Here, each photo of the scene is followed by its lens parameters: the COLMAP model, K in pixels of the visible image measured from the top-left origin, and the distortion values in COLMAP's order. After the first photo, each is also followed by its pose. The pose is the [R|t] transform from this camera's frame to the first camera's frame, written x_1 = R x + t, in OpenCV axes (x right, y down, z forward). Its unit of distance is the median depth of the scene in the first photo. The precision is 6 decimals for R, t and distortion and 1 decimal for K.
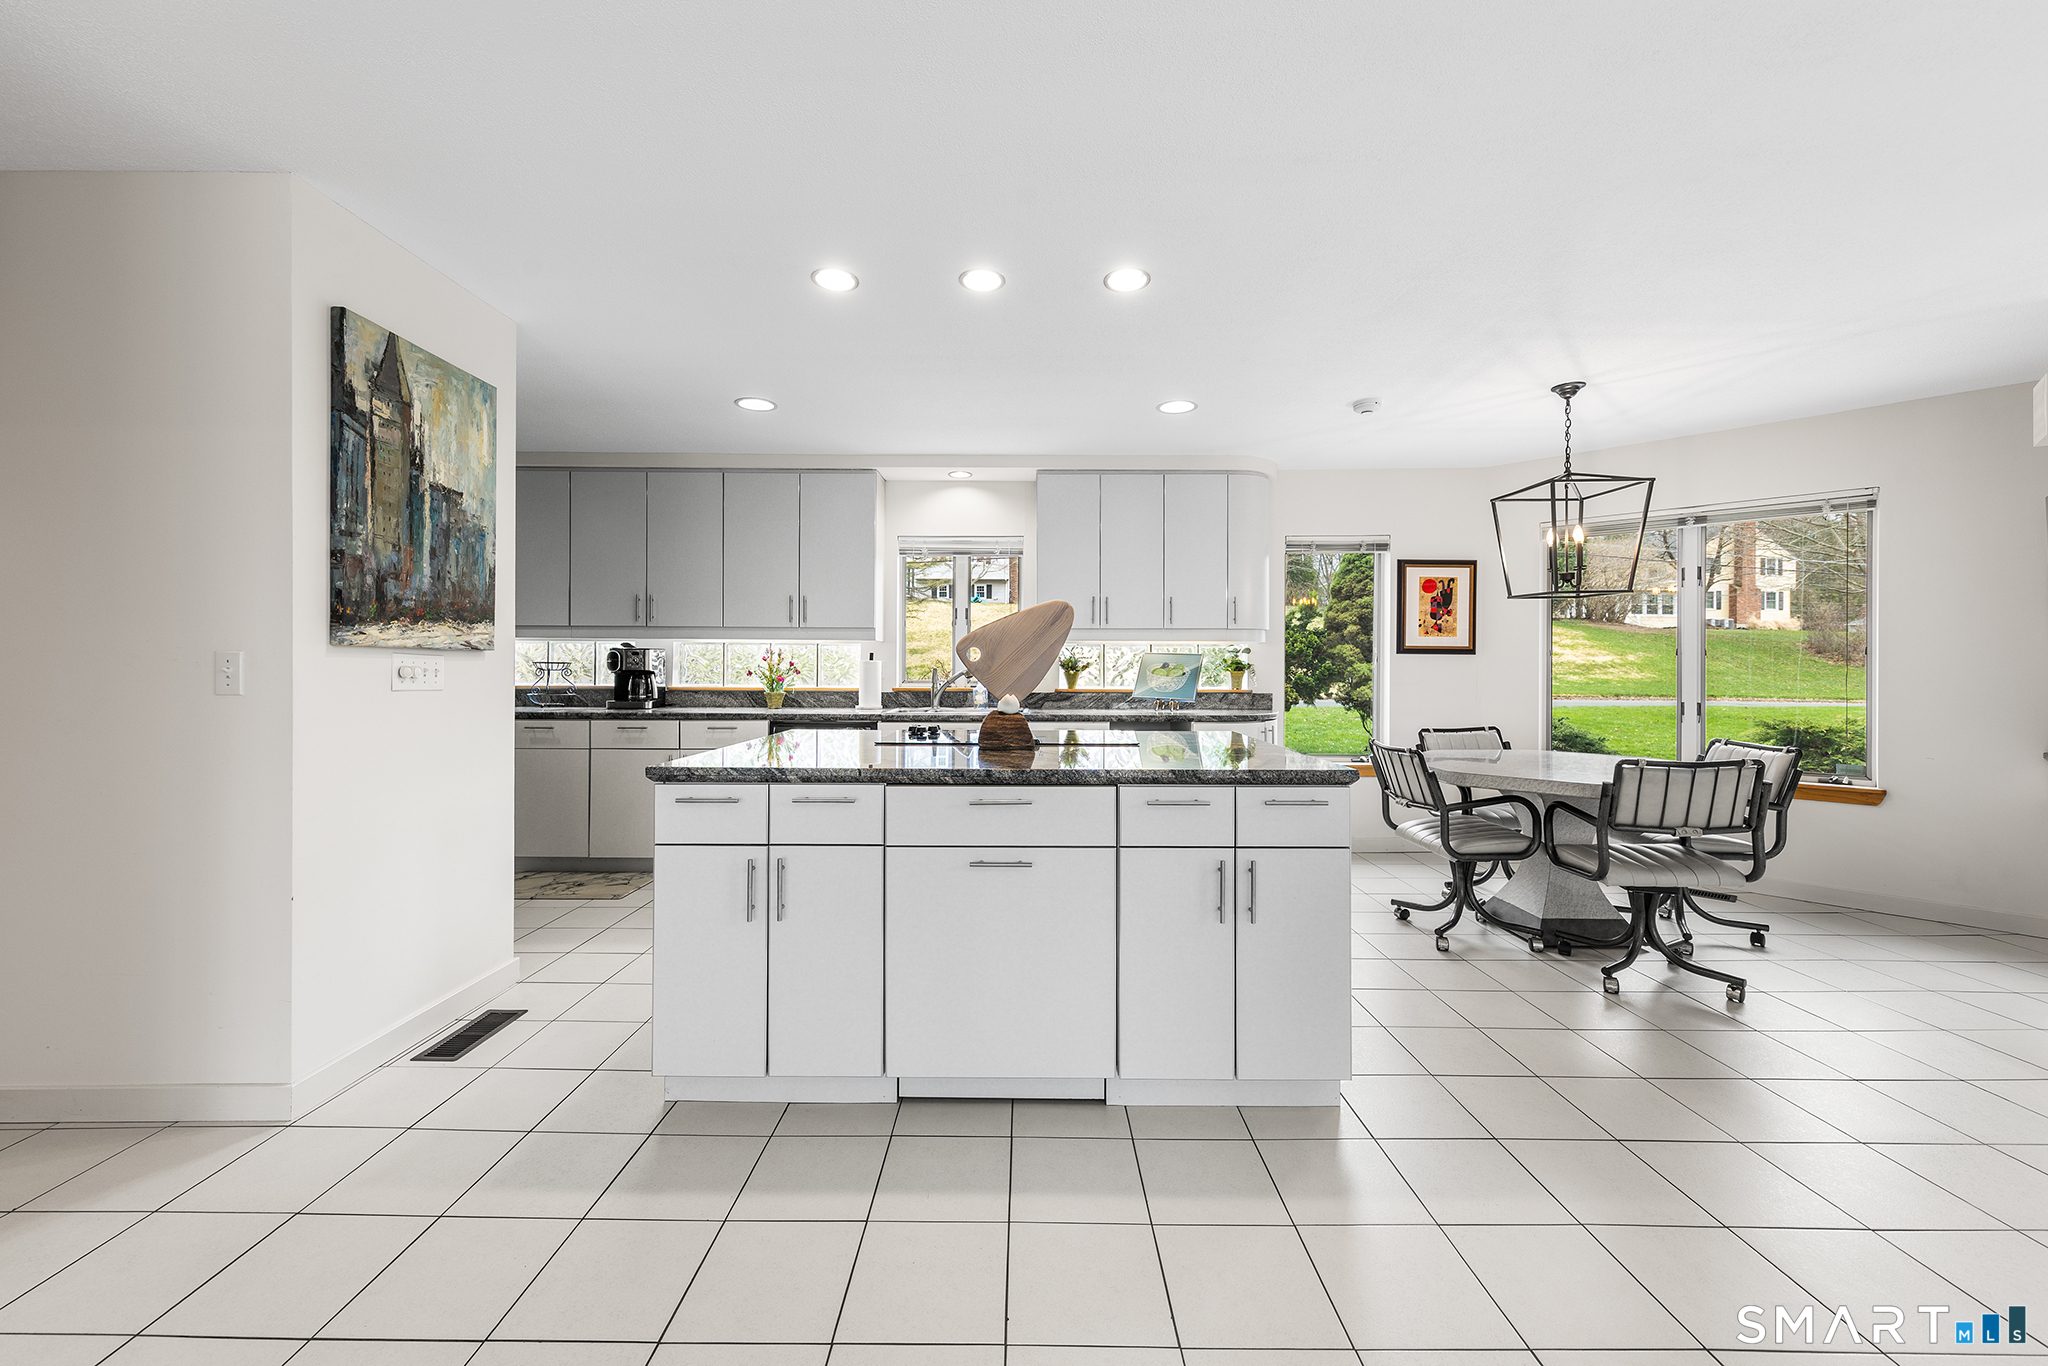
lens RADIAL K [[782.0, 0, 1023.1], [0, 782.0, 665.2], [0, 0, 1]] dist [0.006804, -0.000099]
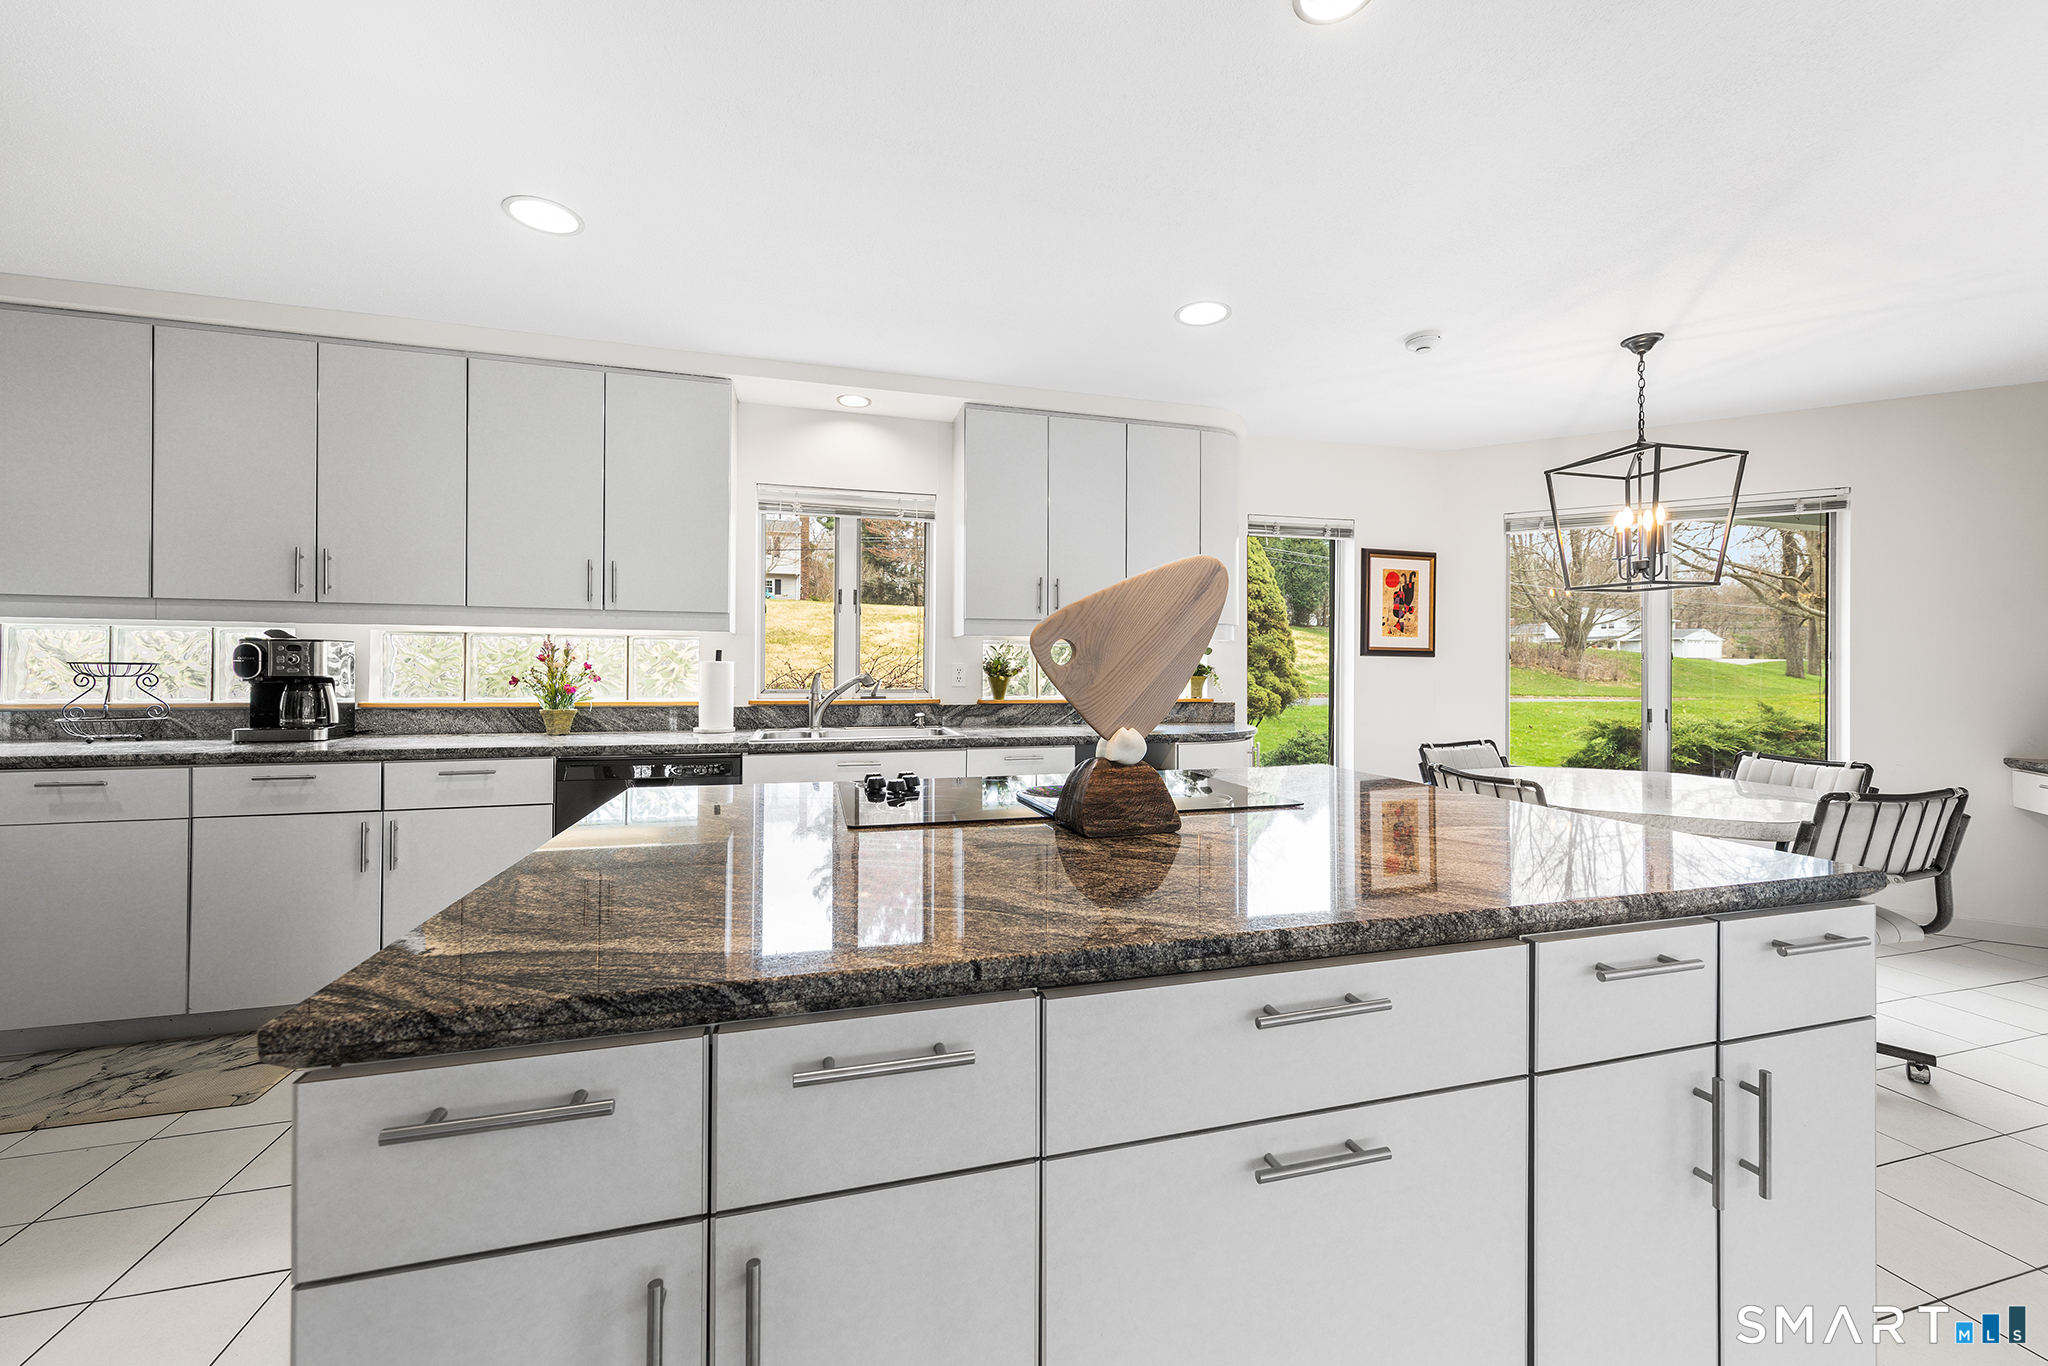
lens RADIAL K [[782.4, 0, 1033.0], [0, 782.4, 665.2], [0, 0, 1]] dist [0.003250, -0.000096]
pose [[0.960702, 0.002270, 0.277574, -0.126388], [-0.001967, 0.999997, -0.001368, -0.002248], [-0.277576, 0.000769, 0.960703, 0.283318]]
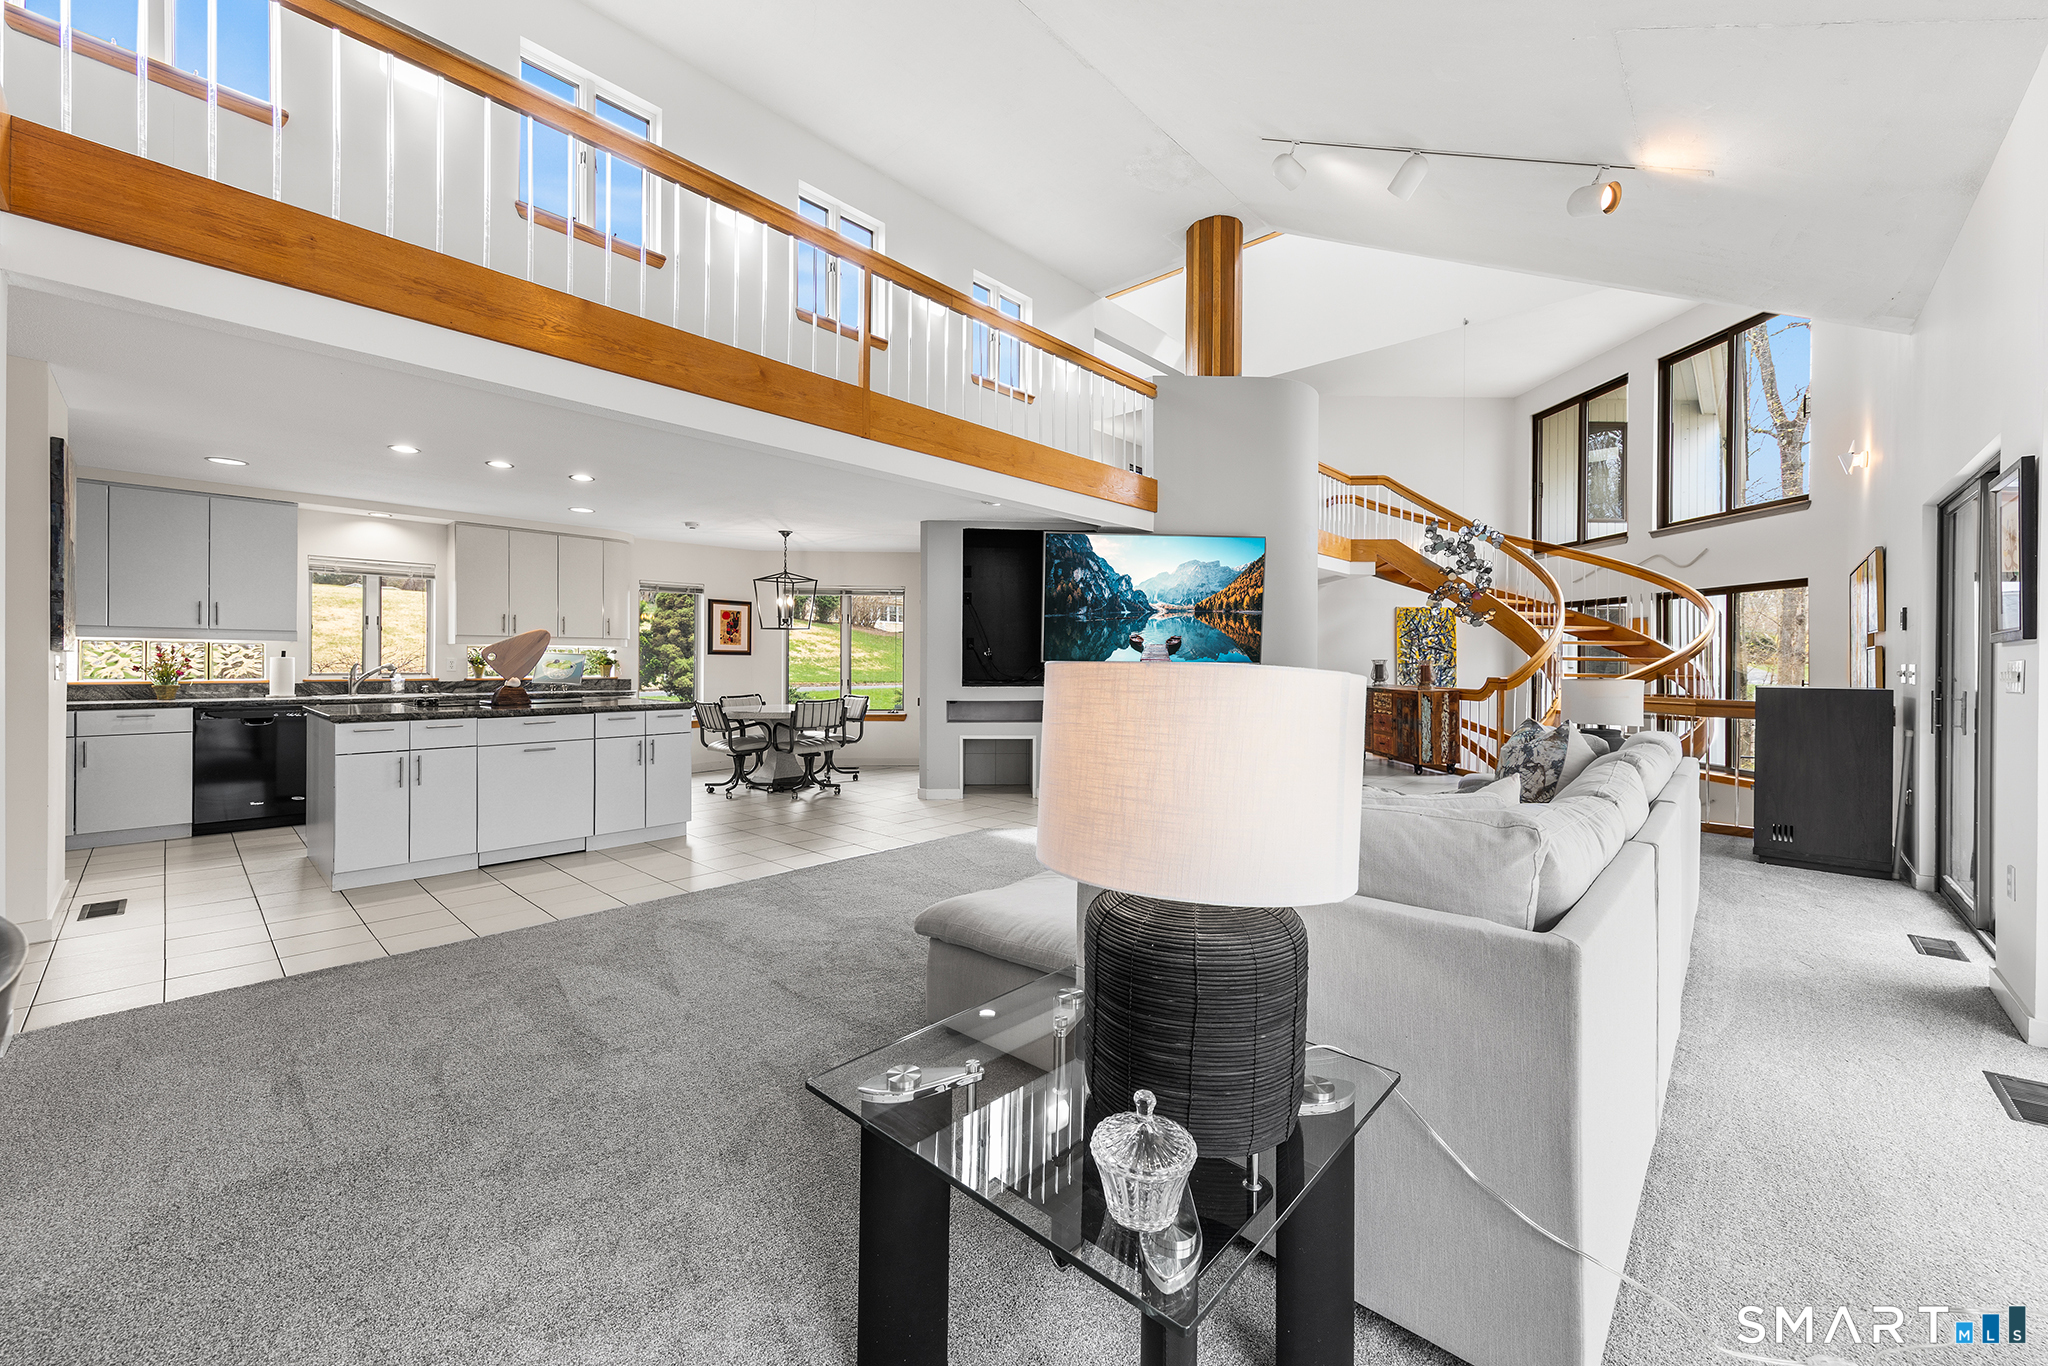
lens RADIAL K [[782.0, 0, 1023.1], [0, 782.0, 665.2], [0, 0, 1]] dist [0.006804, -0.000099]
pose [[0.675881, -0.003127, 0.737004, -0.334722], [-0.002897, 0.999972, 0.006899, -0.005738], [-0.737005, -0.006798, 0.675853, -0.698654]]
